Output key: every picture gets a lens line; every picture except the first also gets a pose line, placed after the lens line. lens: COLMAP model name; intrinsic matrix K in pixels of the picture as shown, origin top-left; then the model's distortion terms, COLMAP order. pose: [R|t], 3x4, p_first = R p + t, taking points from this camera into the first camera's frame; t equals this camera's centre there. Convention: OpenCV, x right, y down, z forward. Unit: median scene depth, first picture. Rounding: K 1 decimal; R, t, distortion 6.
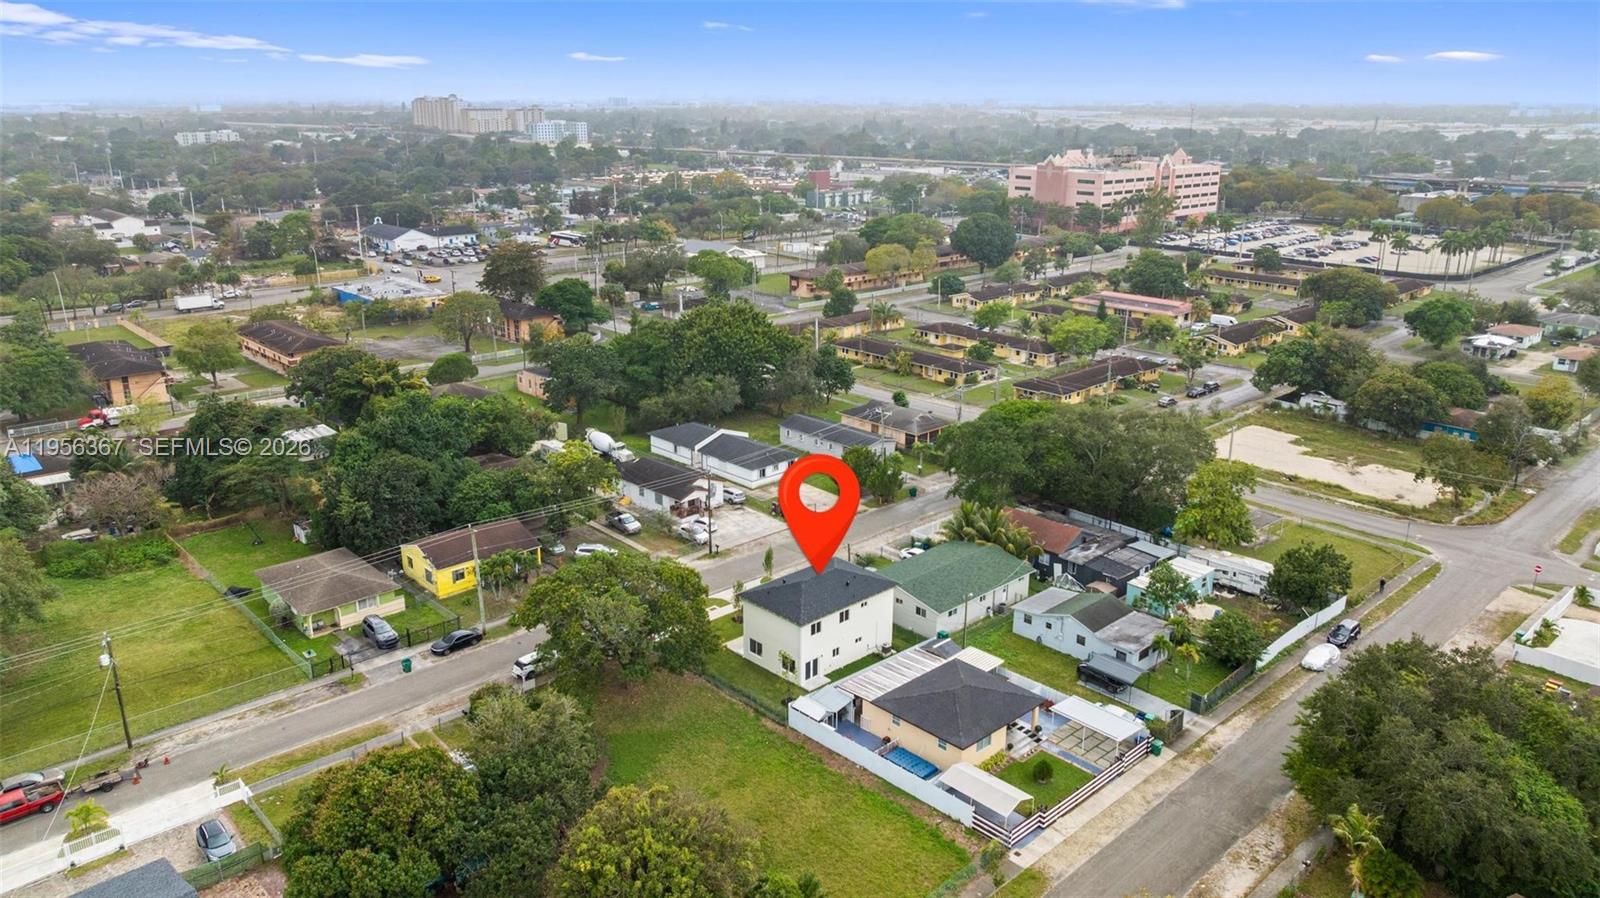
lens RADIAL K [[1111.9, 0, 800.0], [0, 1111.9, 449.0], [0, 0, 1]] dist [-0.006304, -0.000281]
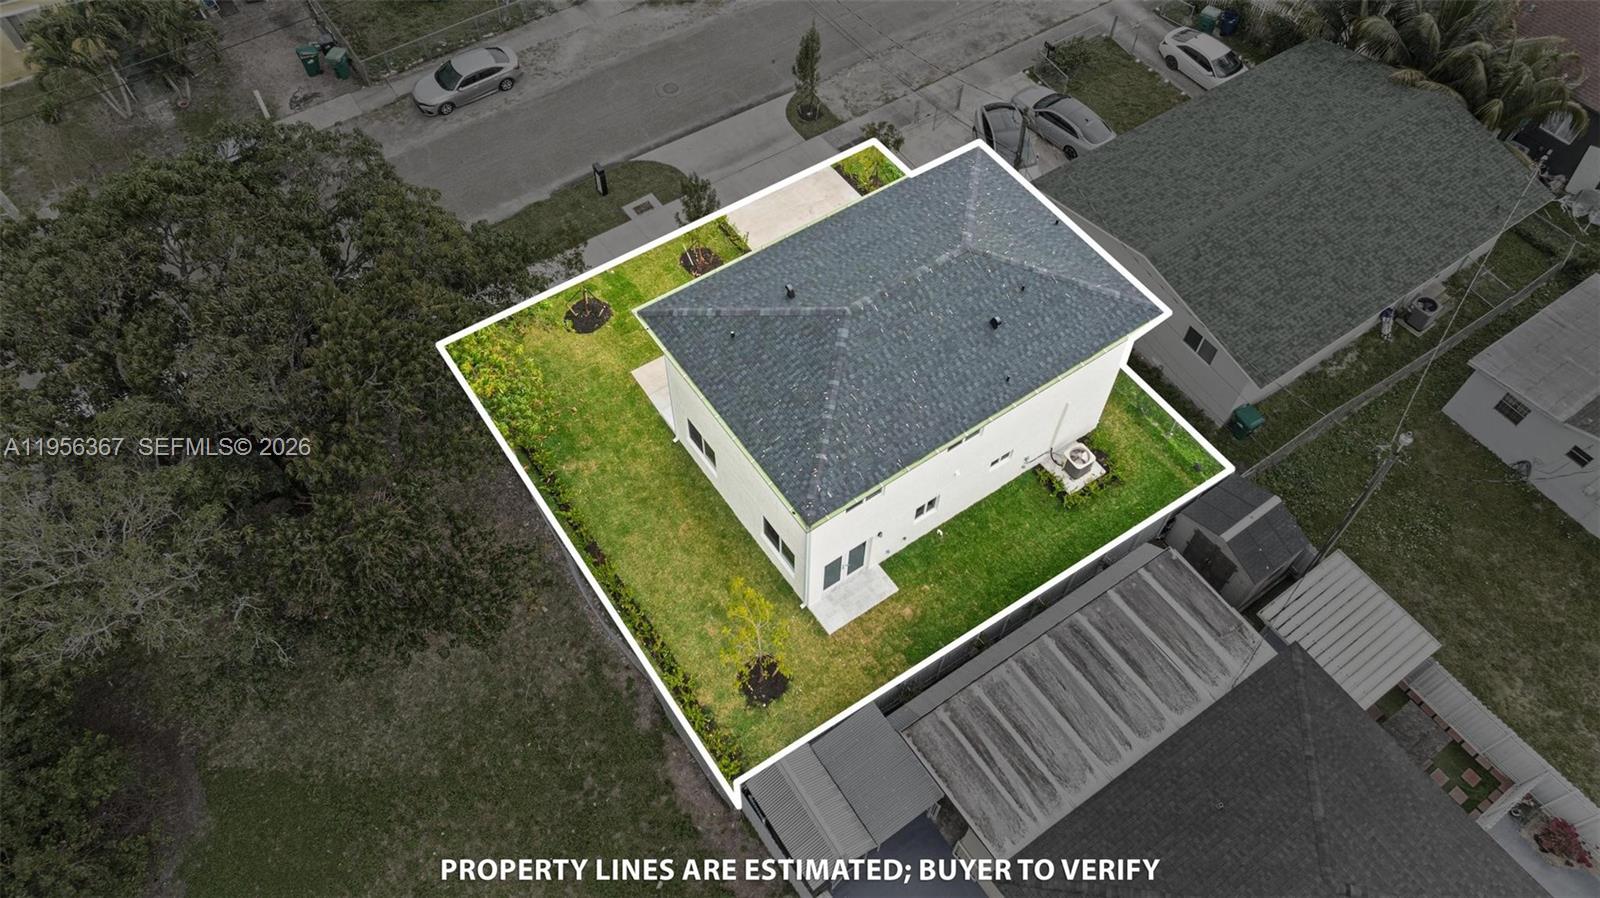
lens RADIAL K [[1111.9, 0, 800.0], [0, 1111.9, 449.0], [0, 0, 1]] dist [-0.006304, -0.000281]
pose [[0.987790, 0.138426, -0.071480, 0.016615], [-0.061134, 0.766424, 0.639420, -0.044957], [0.143297, -0.627242, 0.765528, 0.751054]]
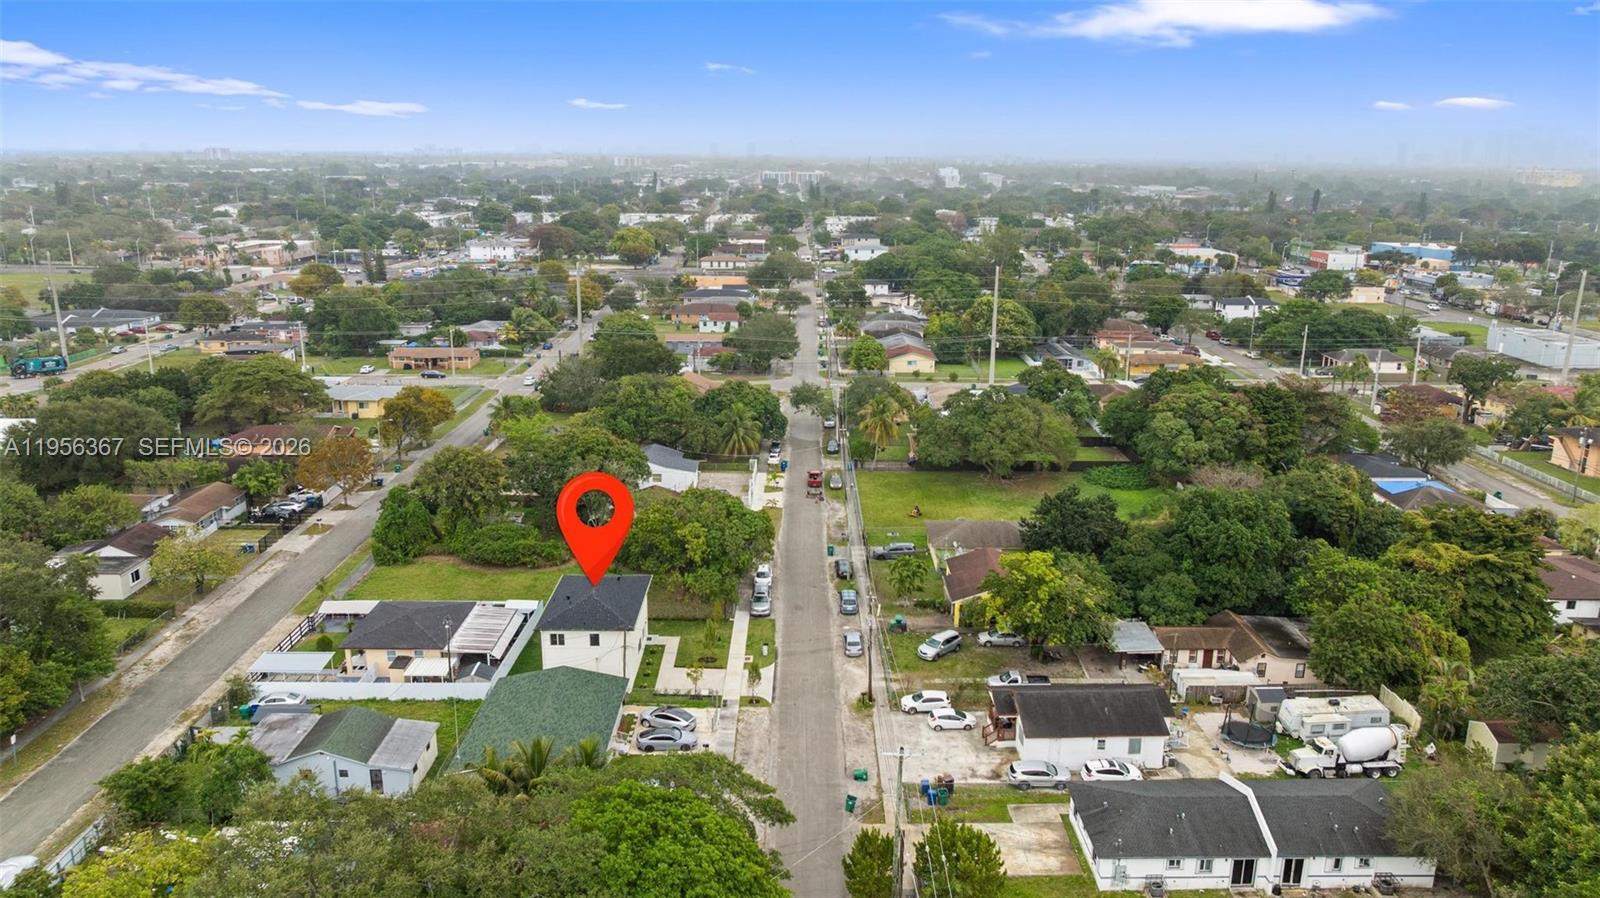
lens RADIAL K [[1111.9, 0, 800.0], [0, 1111.9, 449.0], [0, 0, 1]] dist [-0.006304, -0.000281]
pose [[-0.688290, 0.164826, -0.706462, 0.492590], [-0.230296, 0.873825, 0.428246, -0.400525], [0.687910, 0.457453, -0.563486, 1.512704]]
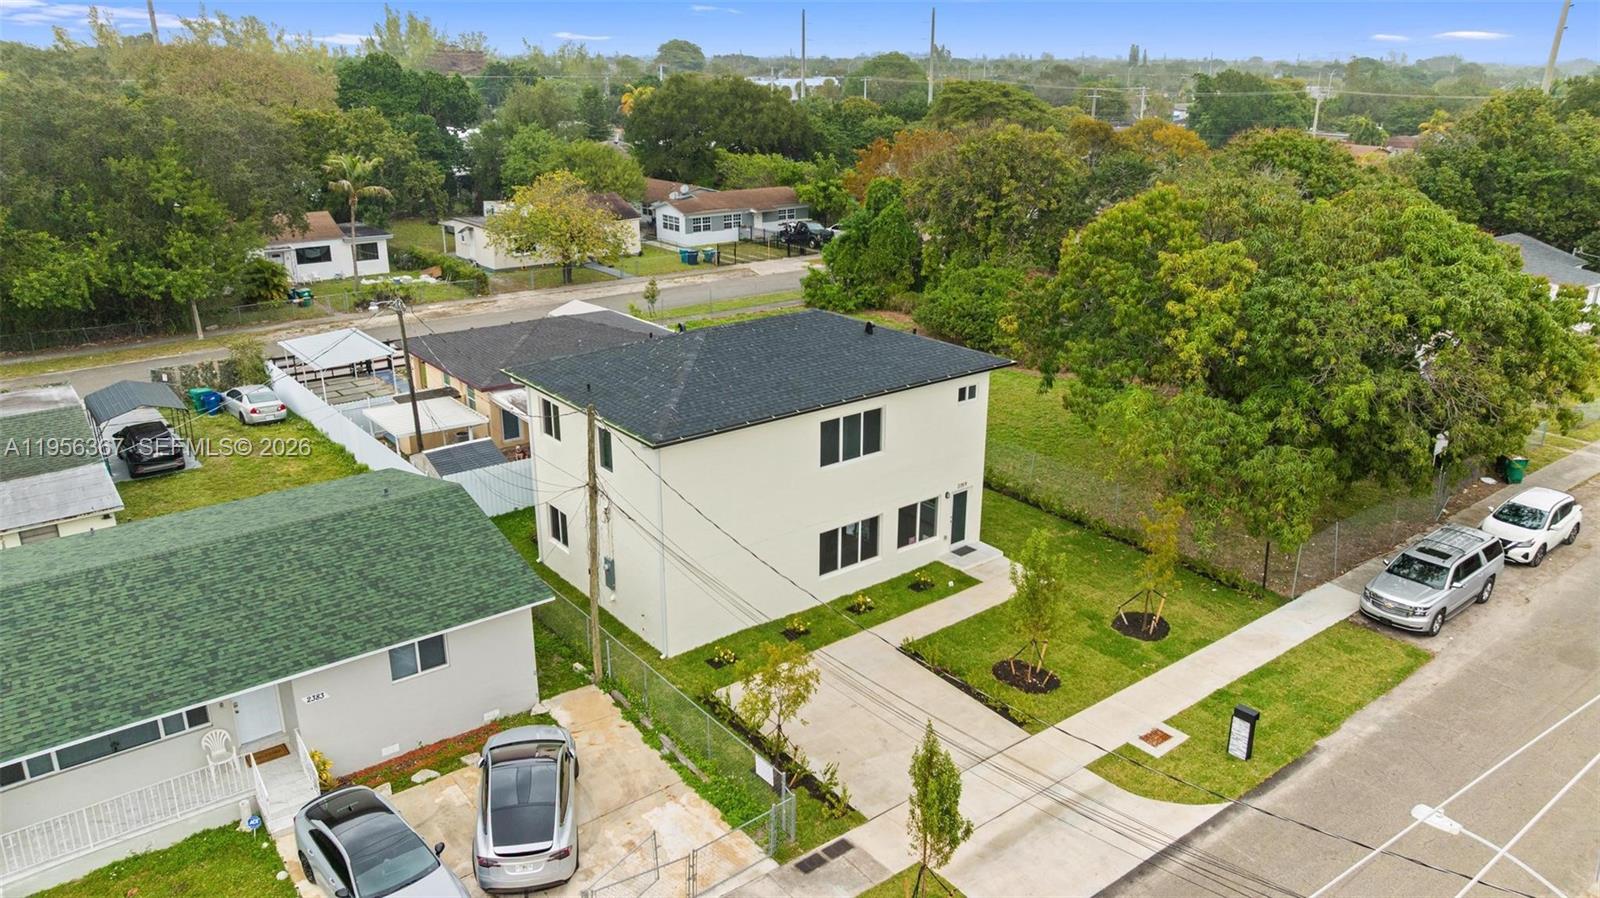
lens RADIAL K [[1111.9, 0, 800.0], [0, 1111.9, 449.0], [0, 0, 1]] dist [-0.006304, -0.000281]
pose [[-0.995095, -0.045260, 0.087957, -0.016277], [0.015888, 0.804516, 0.593718, -0.049933], [-0.097635, 0.592203, -0.799852, 1.216081]]
